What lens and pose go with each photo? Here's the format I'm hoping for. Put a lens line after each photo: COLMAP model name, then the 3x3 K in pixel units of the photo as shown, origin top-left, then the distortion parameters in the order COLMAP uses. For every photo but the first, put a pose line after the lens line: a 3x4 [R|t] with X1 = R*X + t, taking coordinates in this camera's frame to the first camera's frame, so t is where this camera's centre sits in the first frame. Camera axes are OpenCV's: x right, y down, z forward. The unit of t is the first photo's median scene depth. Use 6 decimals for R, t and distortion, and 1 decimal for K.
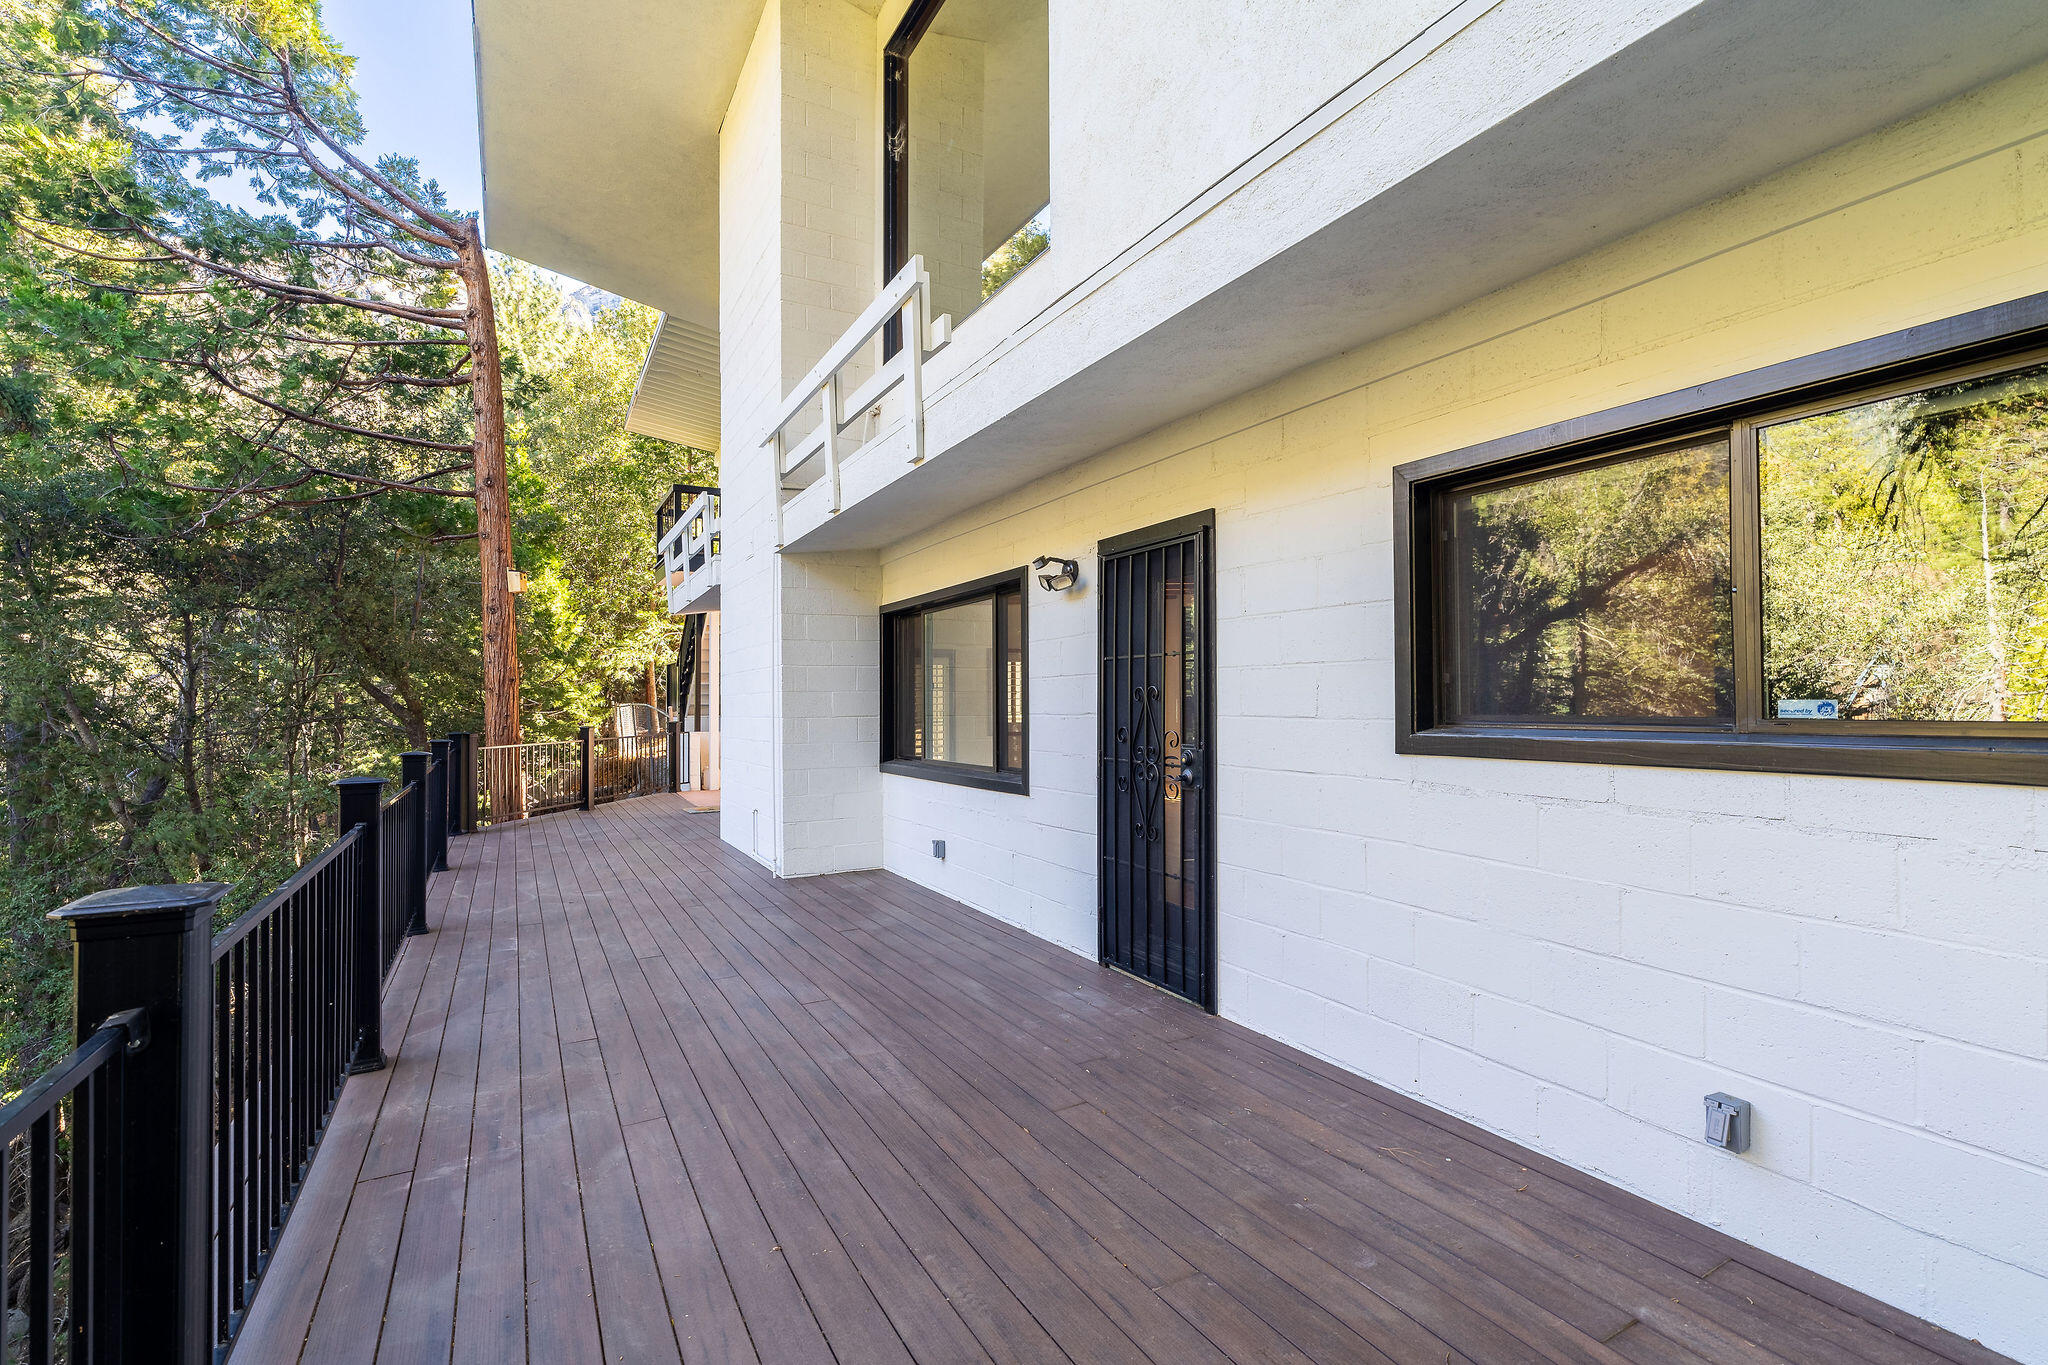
lens RADIAL K [[938.8, 0, 1018.1], [0, 938.8, 693.6], [0, 0, 1]] dist [0.000063, -0.000092]
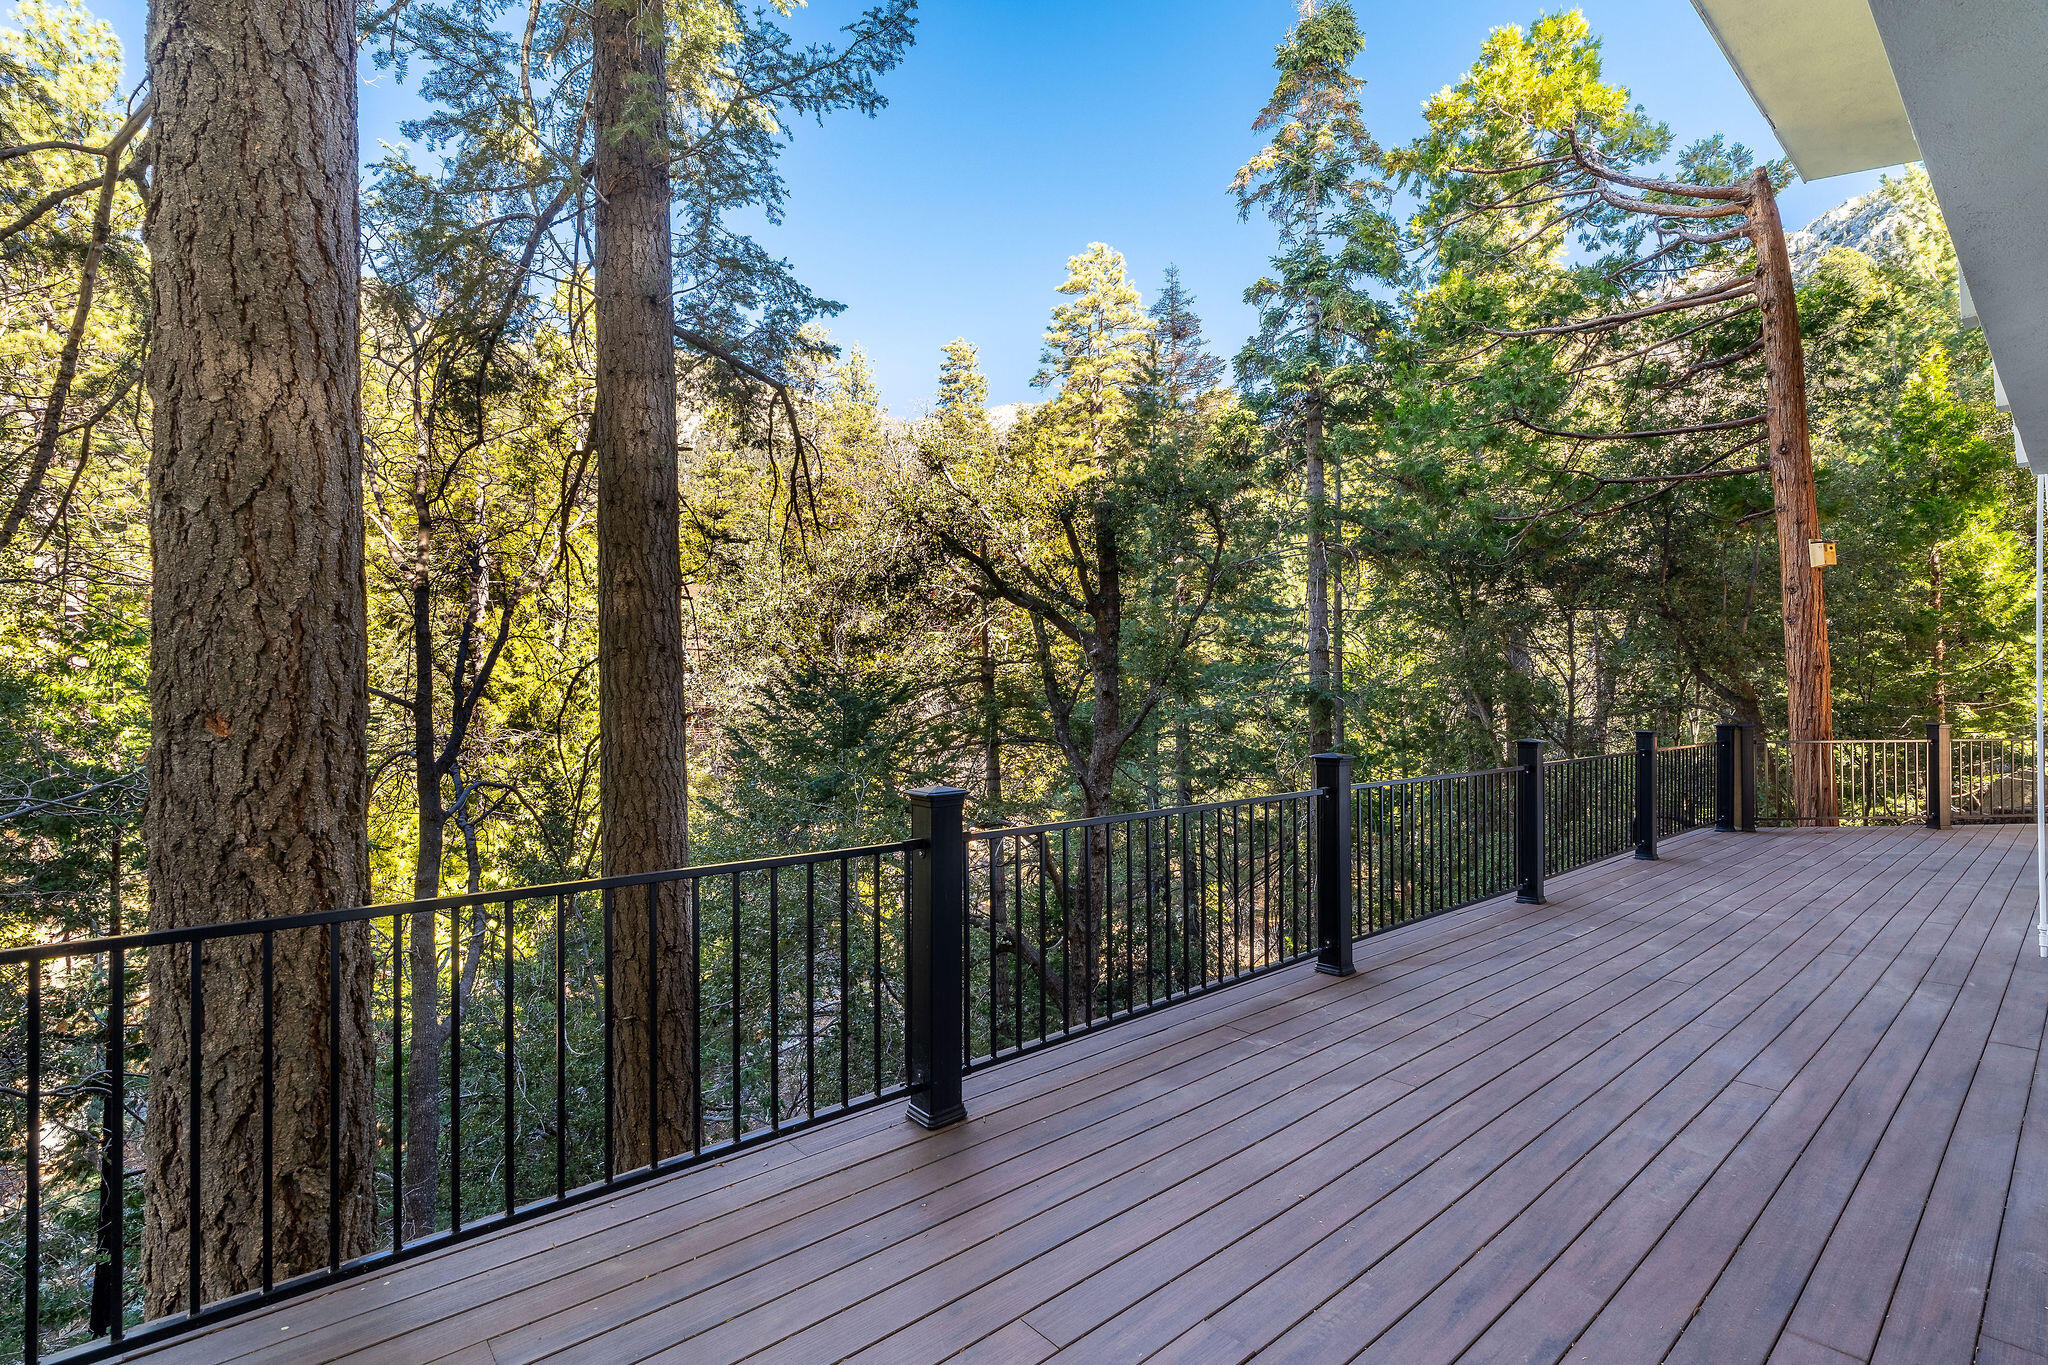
lens RADIAL K [[922.3, 0, 1023.4], [0, 922.3, 687.0], [0, 0, 1]] dist [-0.000152, 0.000396]
pose [[0.208379, -0.000931, -0.978048, 0.328211], [0.008547, 0.999963, 0.000869, -0.005524], [0.978011, -0.008540, 0.208379, 0.204815]]
